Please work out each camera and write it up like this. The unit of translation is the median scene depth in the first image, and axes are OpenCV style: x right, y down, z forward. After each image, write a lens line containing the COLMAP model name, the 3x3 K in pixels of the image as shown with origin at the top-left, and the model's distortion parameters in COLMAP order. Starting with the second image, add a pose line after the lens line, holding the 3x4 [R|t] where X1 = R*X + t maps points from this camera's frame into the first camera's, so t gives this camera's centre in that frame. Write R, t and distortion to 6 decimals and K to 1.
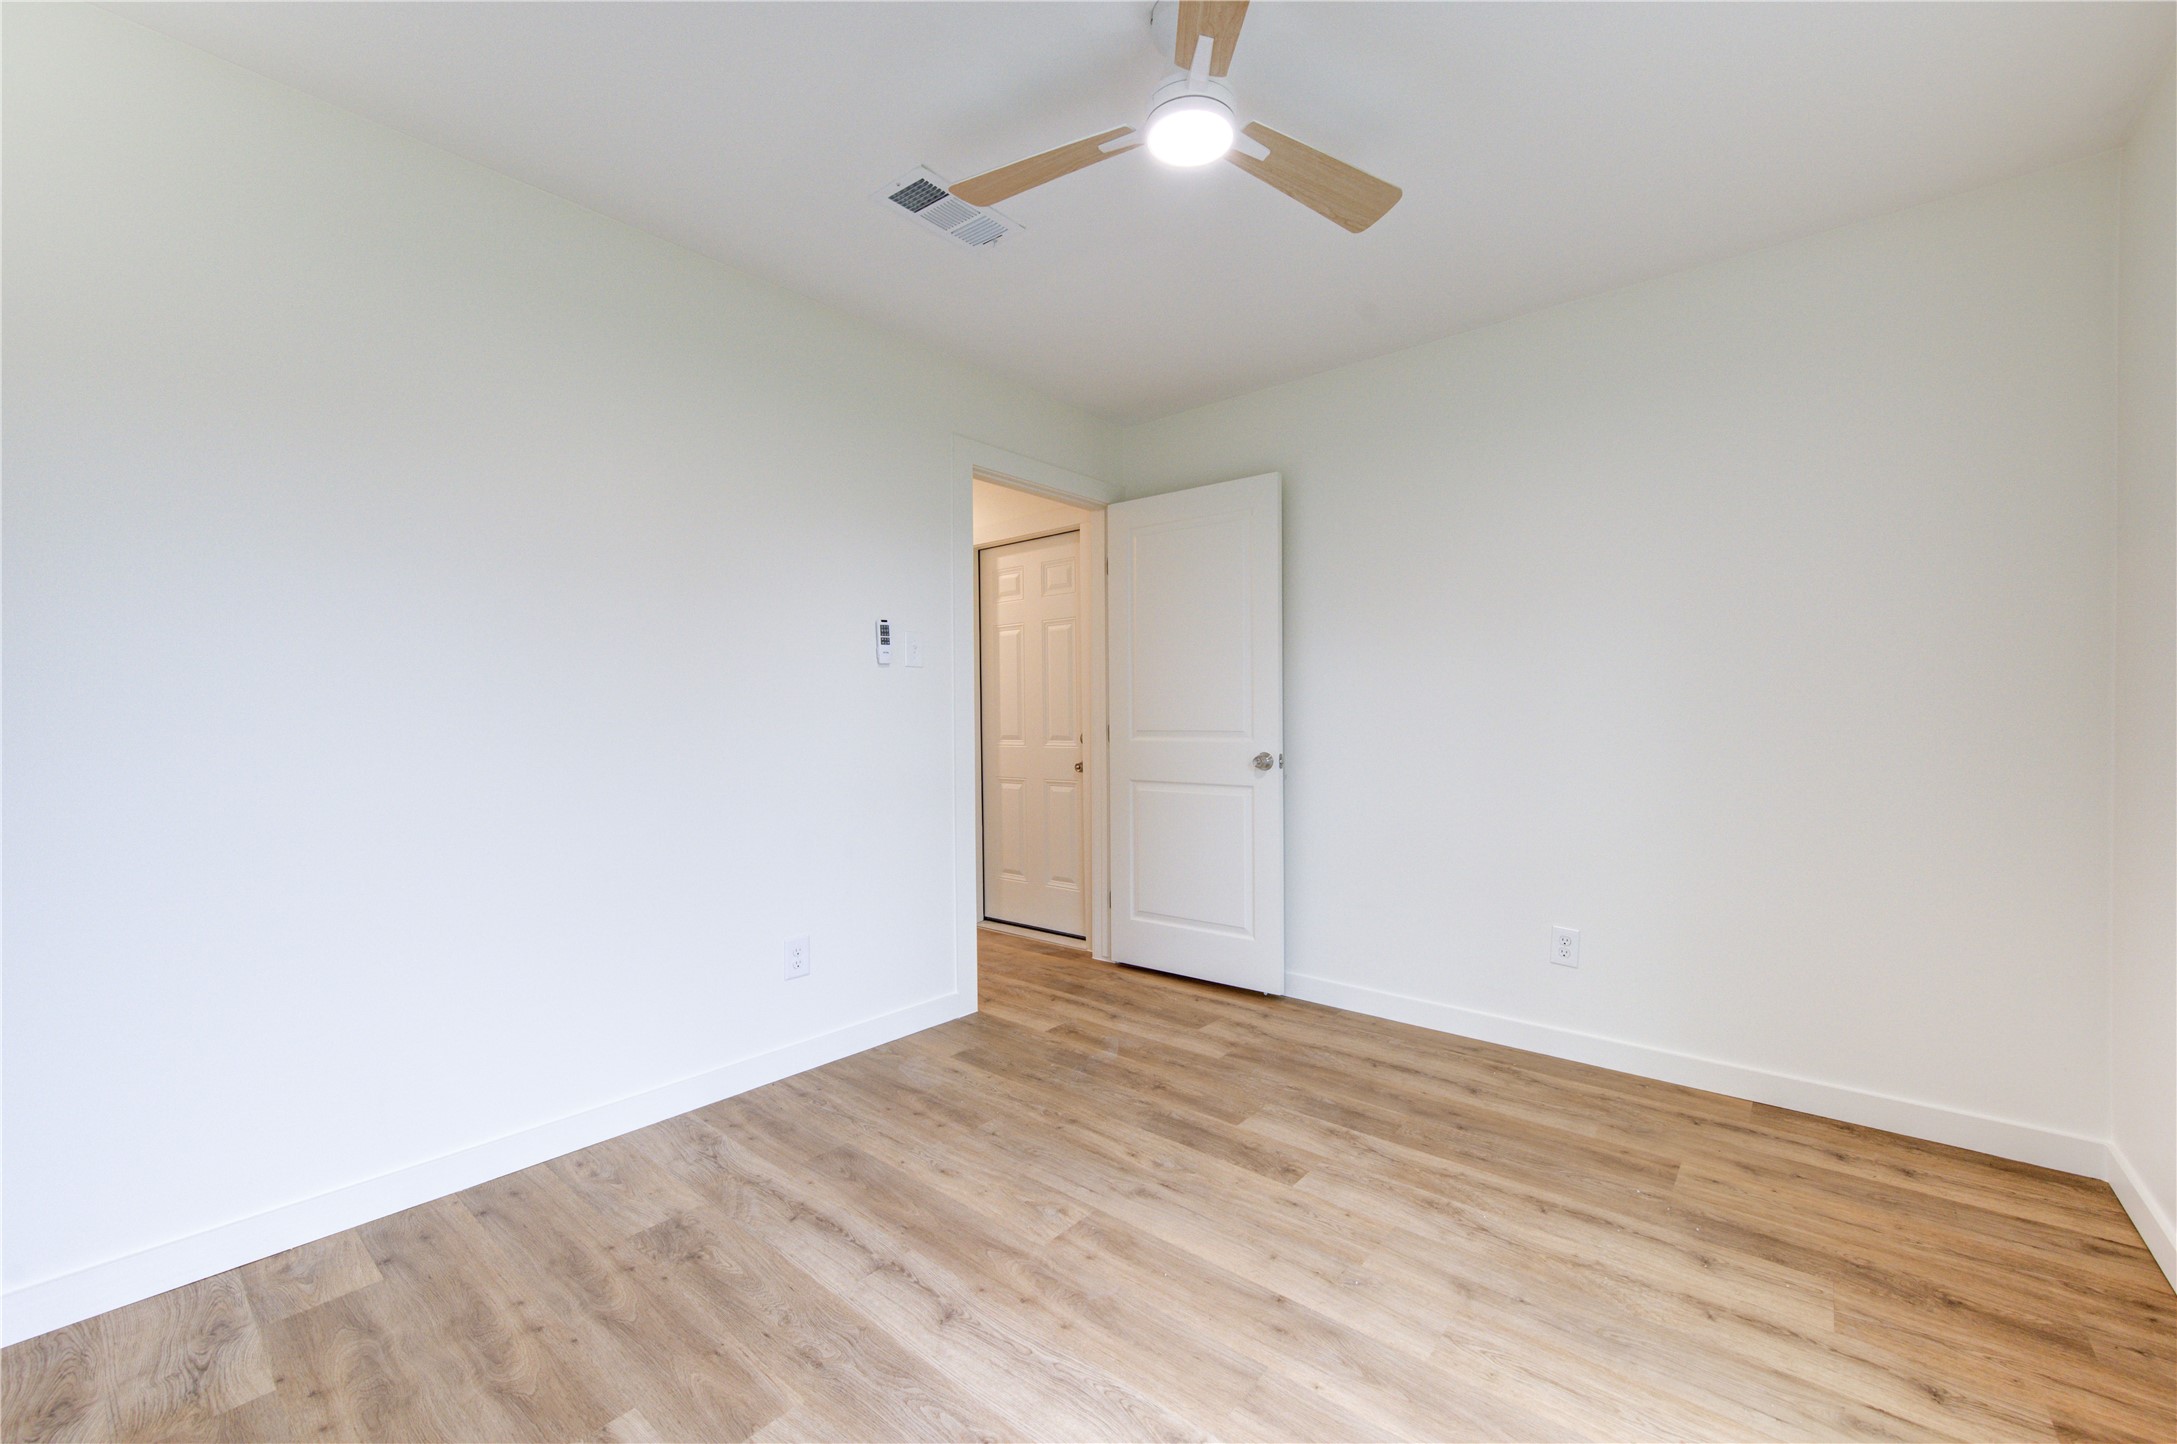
lens RADIAL K [[867.4, 0, 1076.3], [0, 867.4, 720.2], [0, 0, 1]] dist [-0.000615, -0.000358]
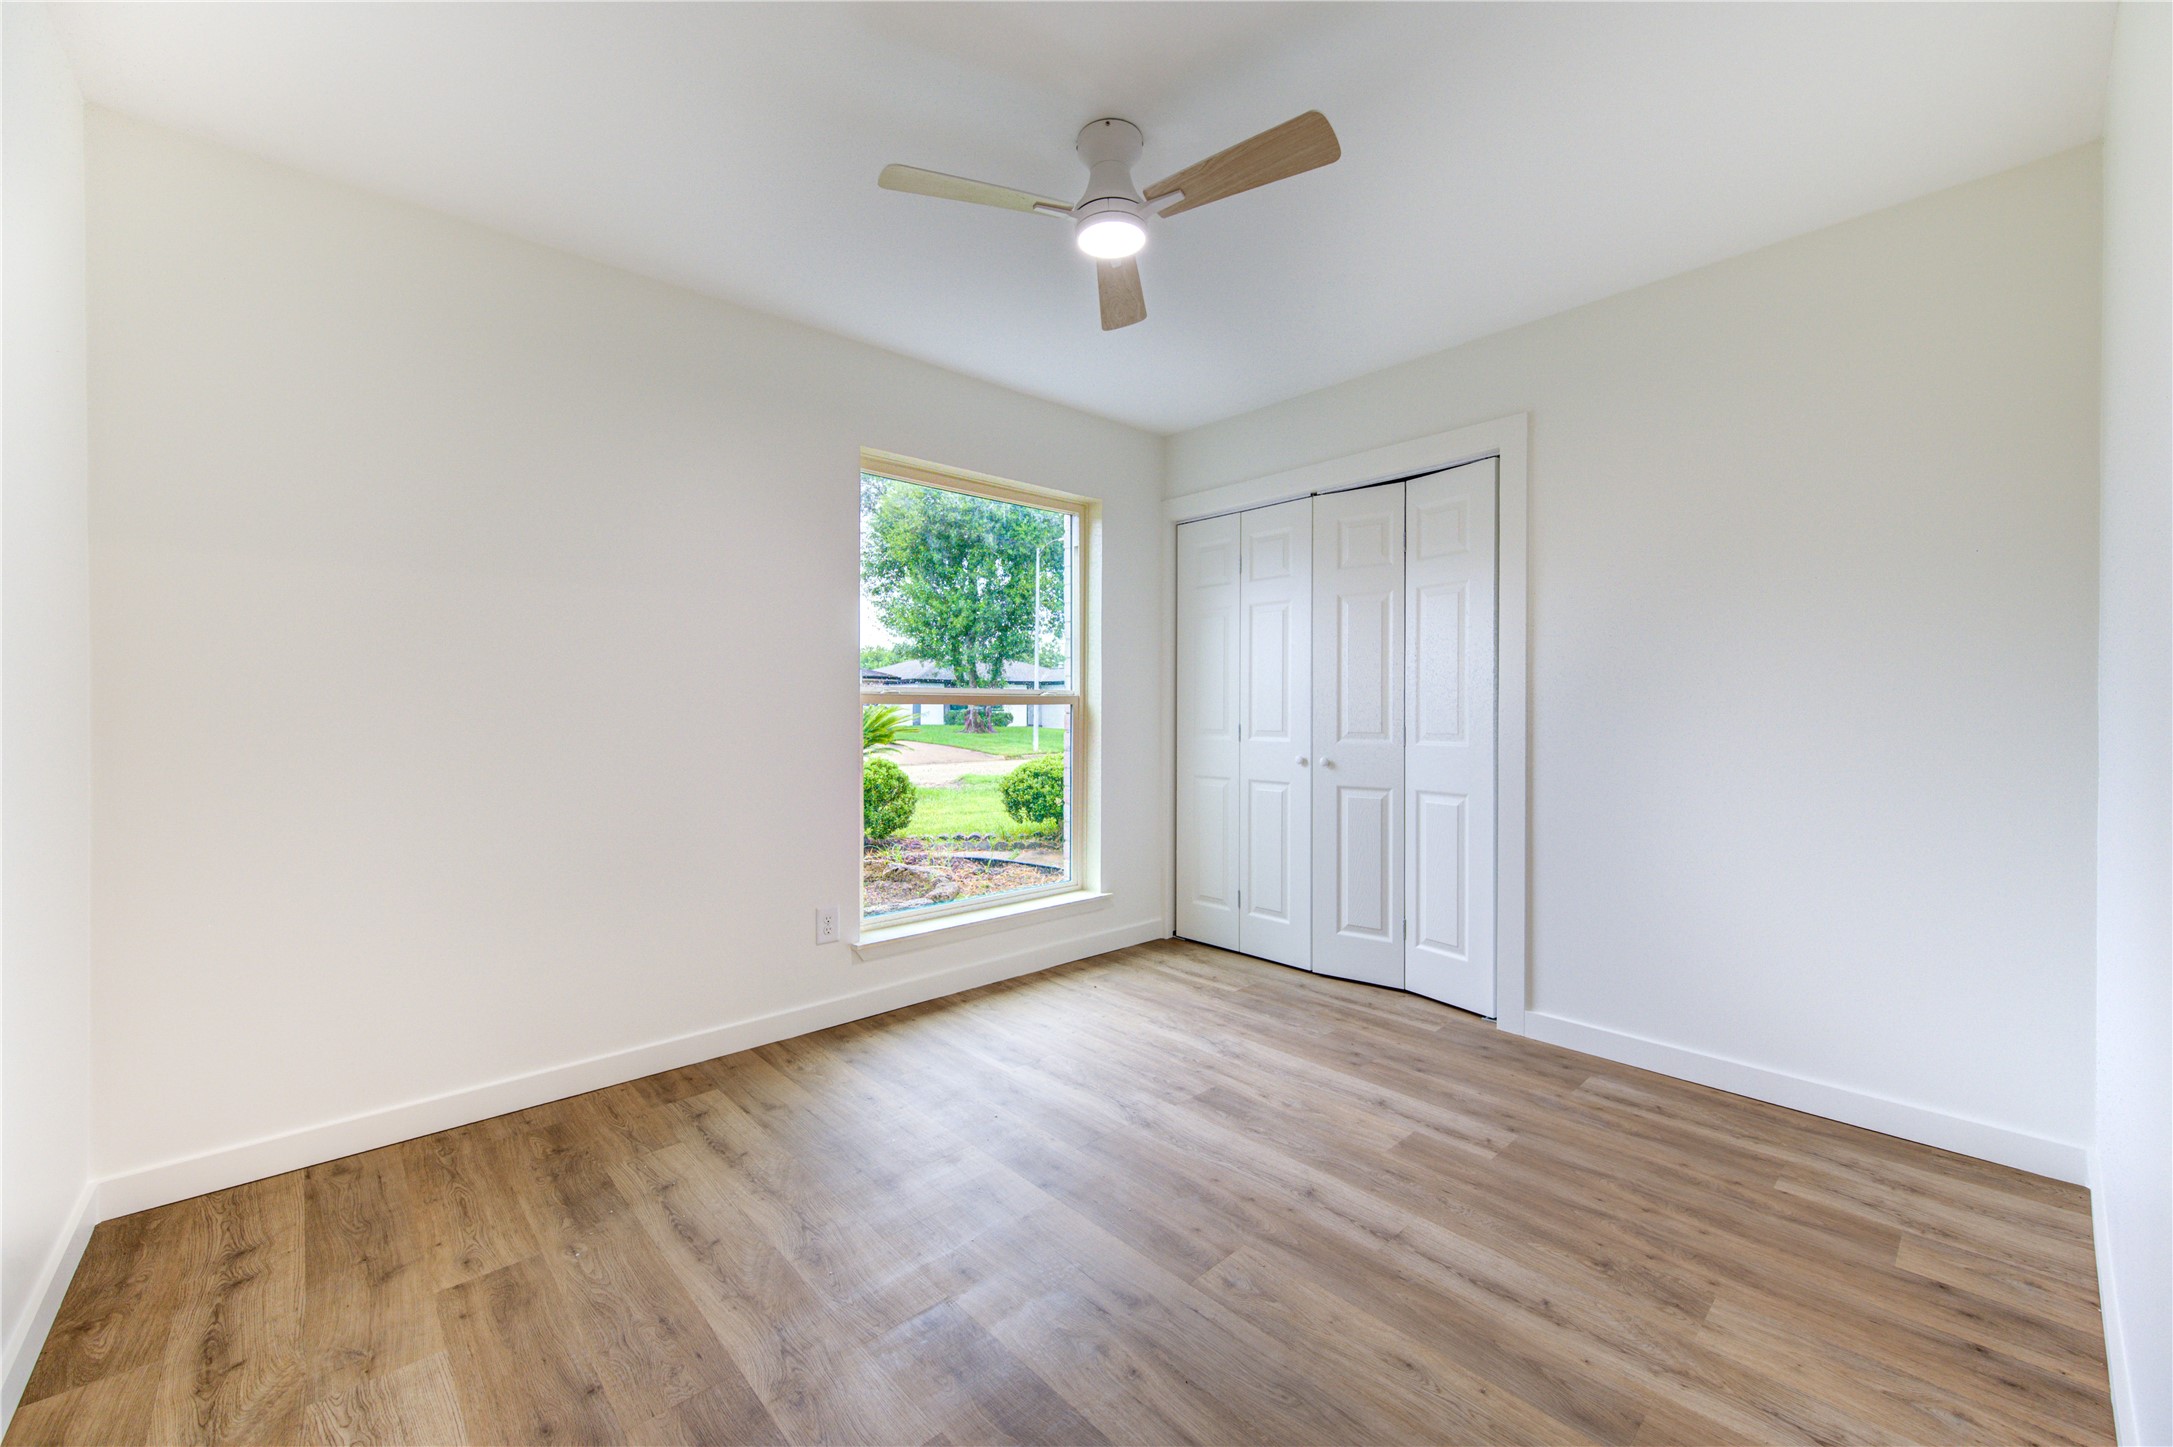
lens RADIAL K [[865.8, 0, 1074.3], [0, 865.8, 721.7], [0, 0, 1]] dist [-0.000615, -0.000358]
pose [[-0.992787, 0.004648, 0.119804, 0.034318], [0.006480, 0.999868, 0.014911, -0.017440], [-0.119719, 0.015579, -0.992686, 2.029928]]
